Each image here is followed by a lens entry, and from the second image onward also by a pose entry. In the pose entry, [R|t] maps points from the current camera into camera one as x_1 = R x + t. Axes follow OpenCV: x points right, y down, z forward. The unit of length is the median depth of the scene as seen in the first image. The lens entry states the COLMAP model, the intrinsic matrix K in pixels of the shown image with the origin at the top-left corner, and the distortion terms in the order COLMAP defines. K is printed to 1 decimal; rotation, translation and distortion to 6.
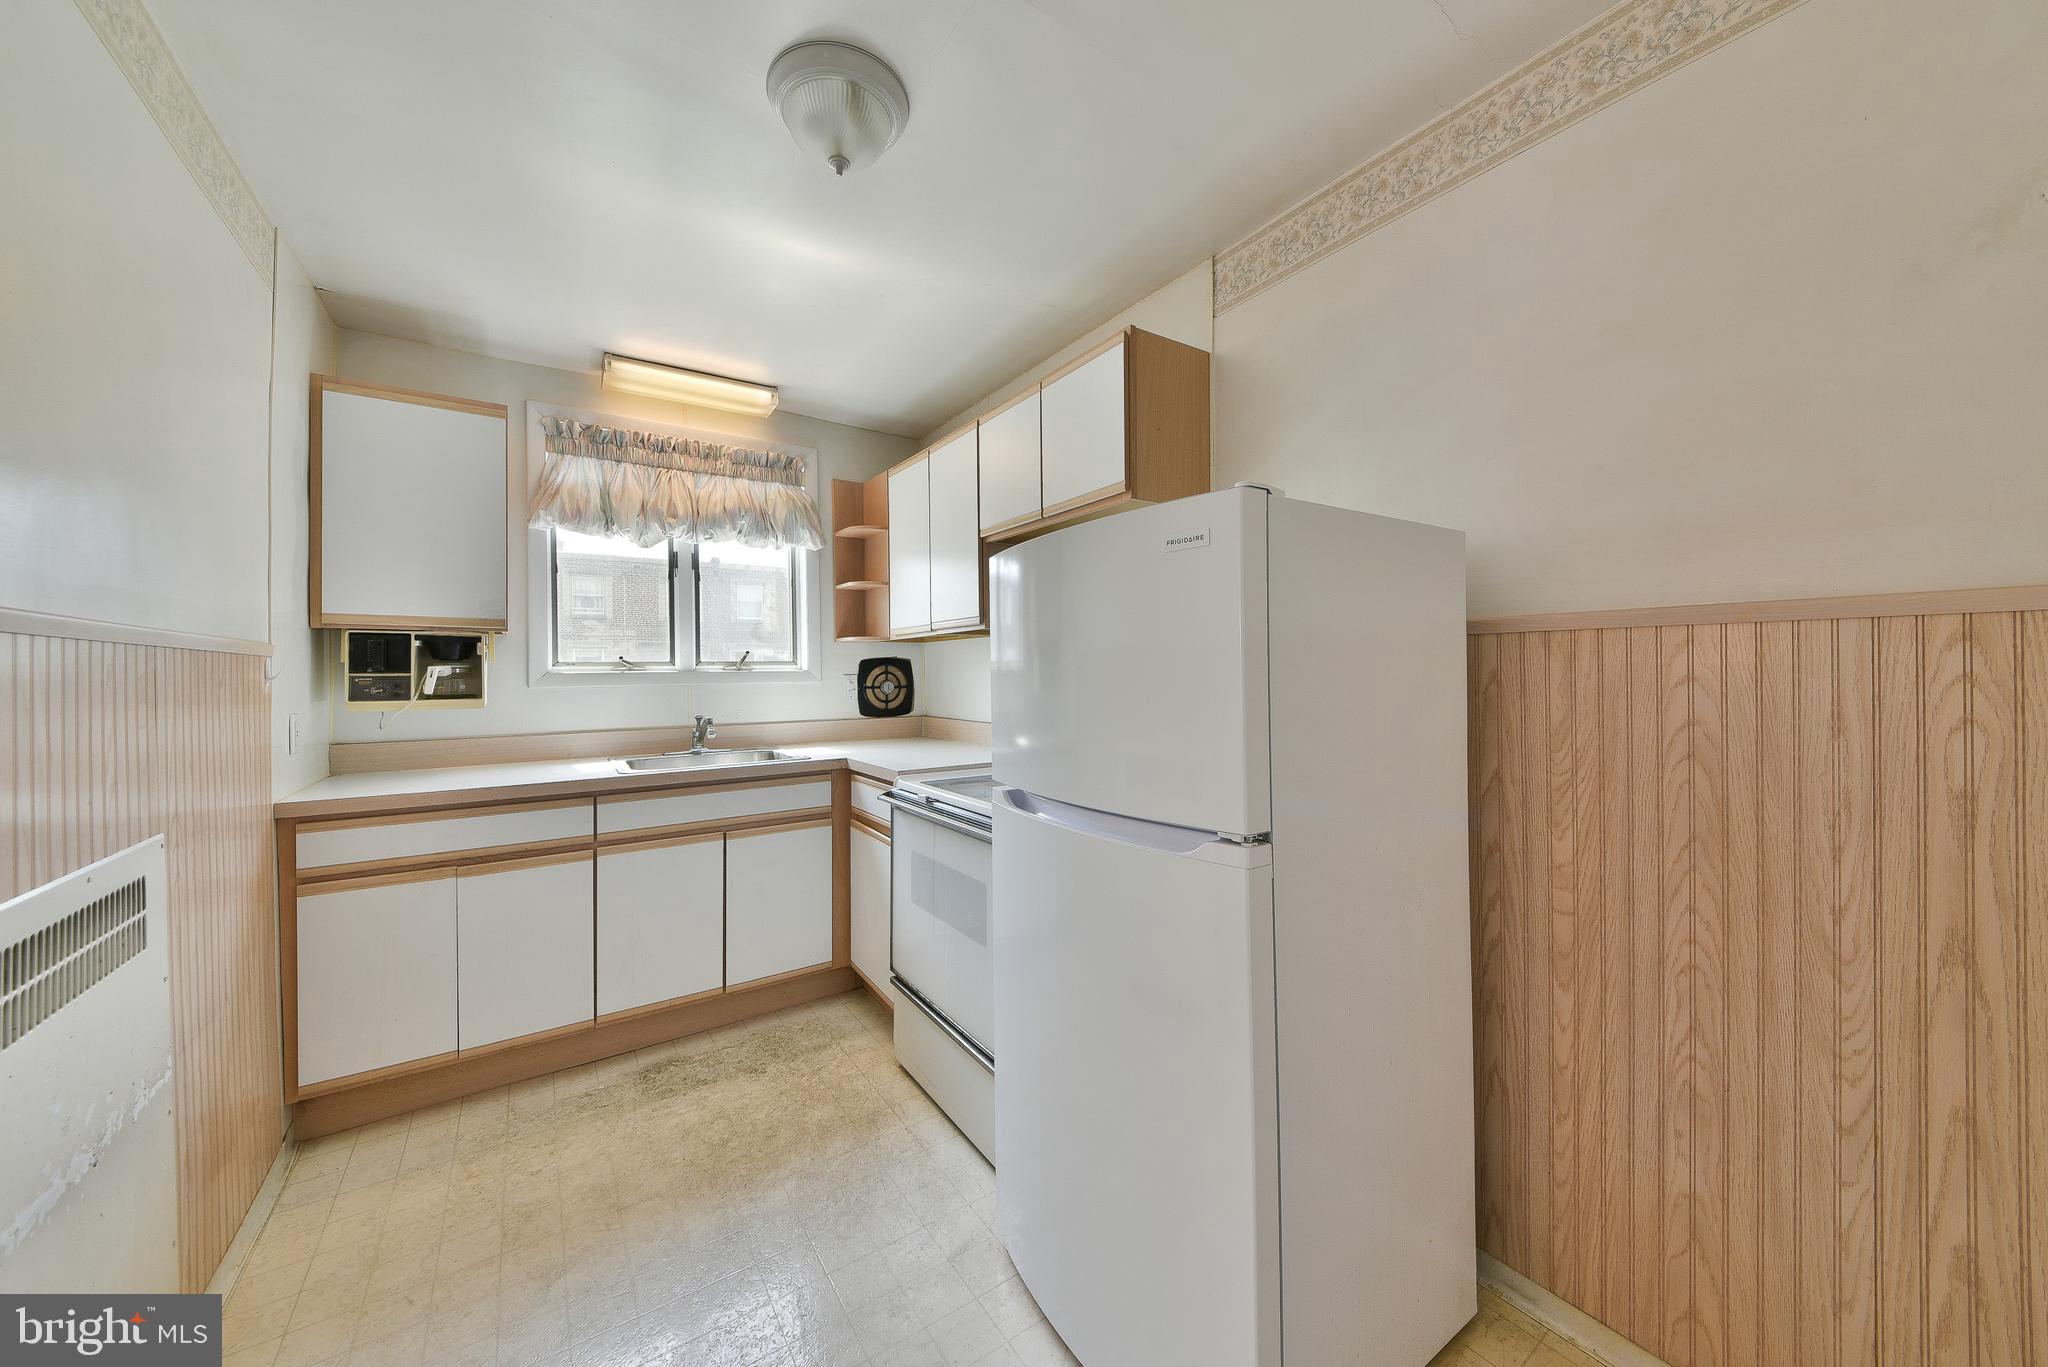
lens RADIAL K [[706.3, 0, 1024.8], [0, 706.3, 666.5], [0, 0, 1]] dist [0.000572, 0.000003]
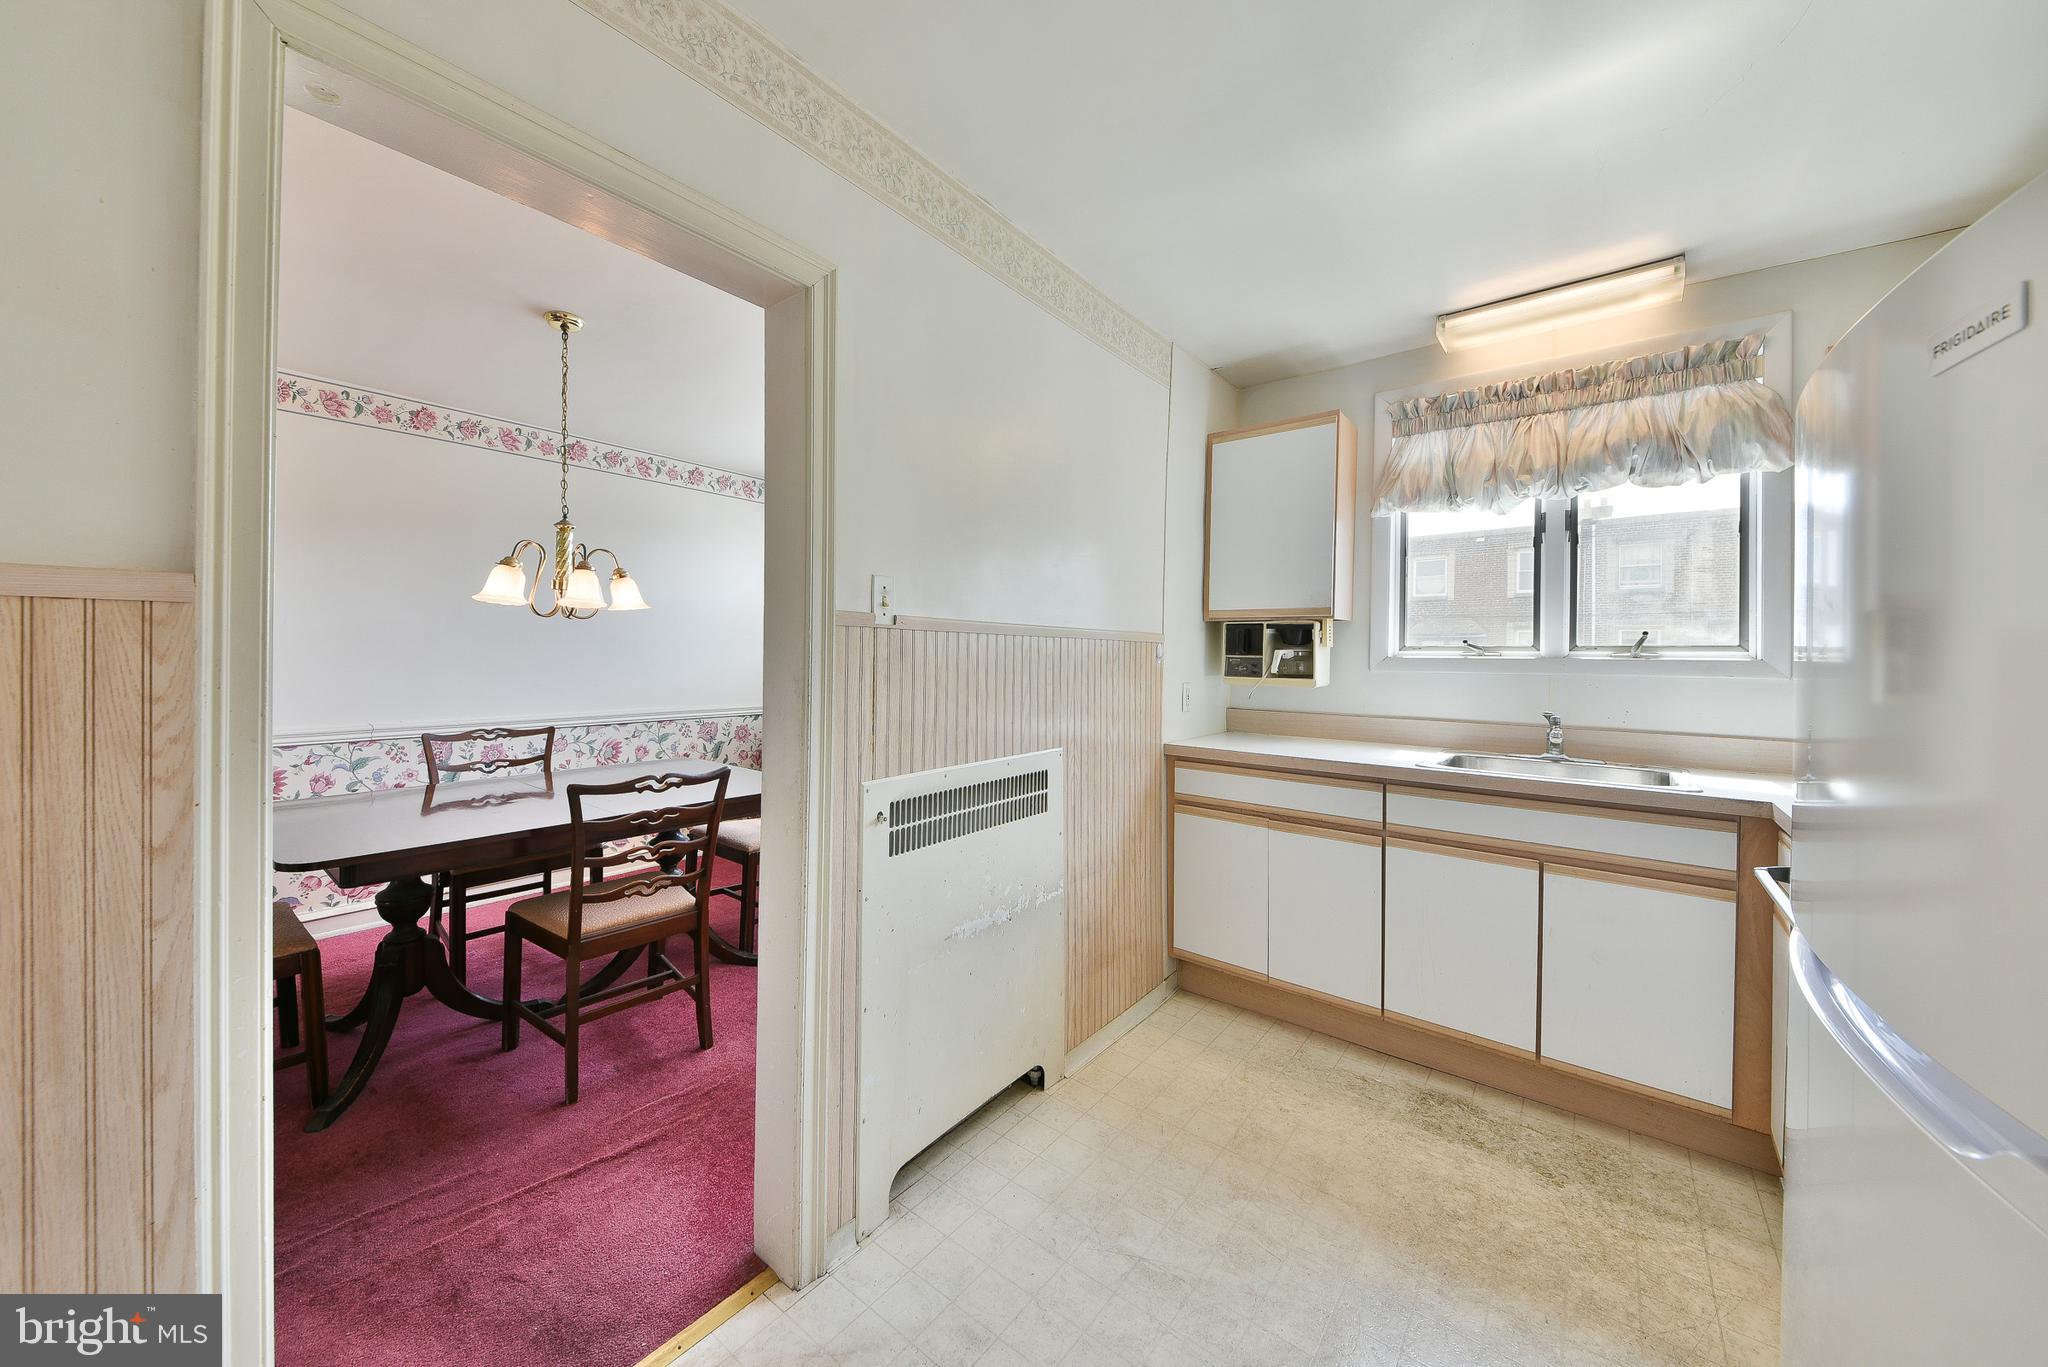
lens RADIAL K [[776.0, 0, 1023.6], [0, 776.0, 651.4], [0, 0, 1]] dist [0.000172, -0.003730]
pose [[0.257403, 0.007203, -0.966277, 0.257750], [-0.005947, 0.999965, 0.005870, -0.002462], [0.966286, 0.004235, 0.257436, 0.204326]]
